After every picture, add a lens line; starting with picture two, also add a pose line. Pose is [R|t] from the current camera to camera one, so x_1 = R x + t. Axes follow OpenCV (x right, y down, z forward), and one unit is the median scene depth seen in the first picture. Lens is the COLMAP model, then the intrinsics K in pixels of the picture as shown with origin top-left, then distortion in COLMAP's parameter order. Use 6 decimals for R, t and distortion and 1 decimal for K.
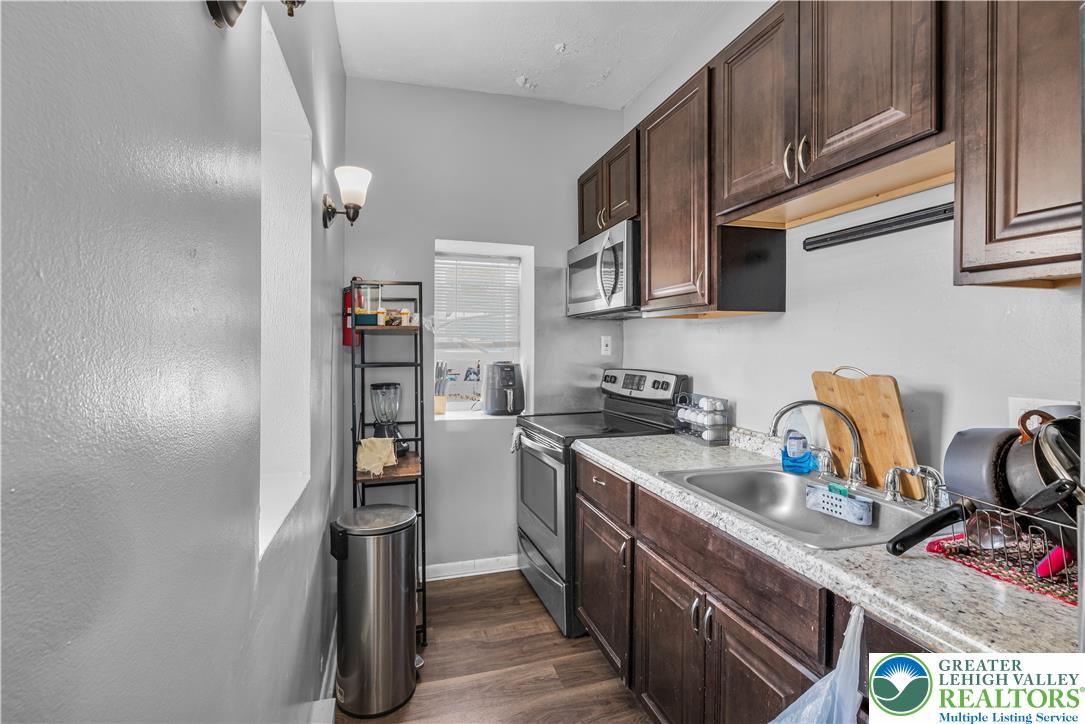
lens RADIAL K [[496.3, 0, 542.0], [0, 496.3, 343.5], [0, 0, 1]] dist [-0.000270, 0.000181]
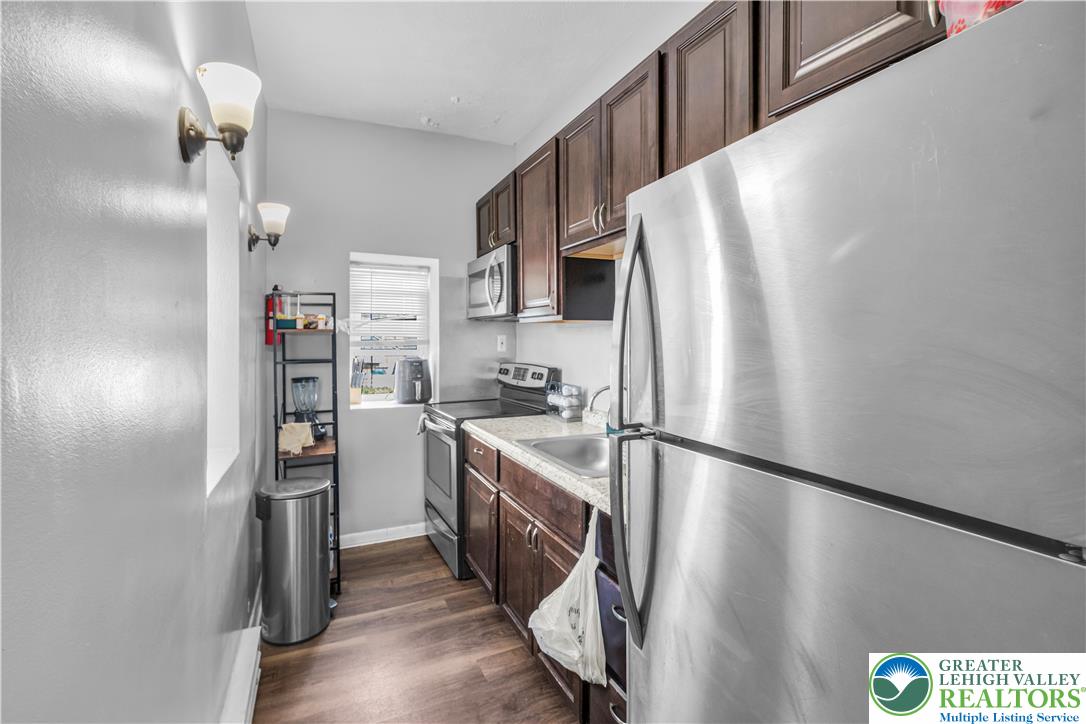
lens RADIAL K [[482.4, 0, 537.4], [0, 482.4, 339.3], [0, 0, 1]] dist [-0.002003, -0.000040]
pose [[0.991097, -0.002421, 0.133117, 0.084649], [0.001746, 0.999985, 0.005184, -0.015657], [-0.133127, -0.004905, 0.991087, -0.216189]]
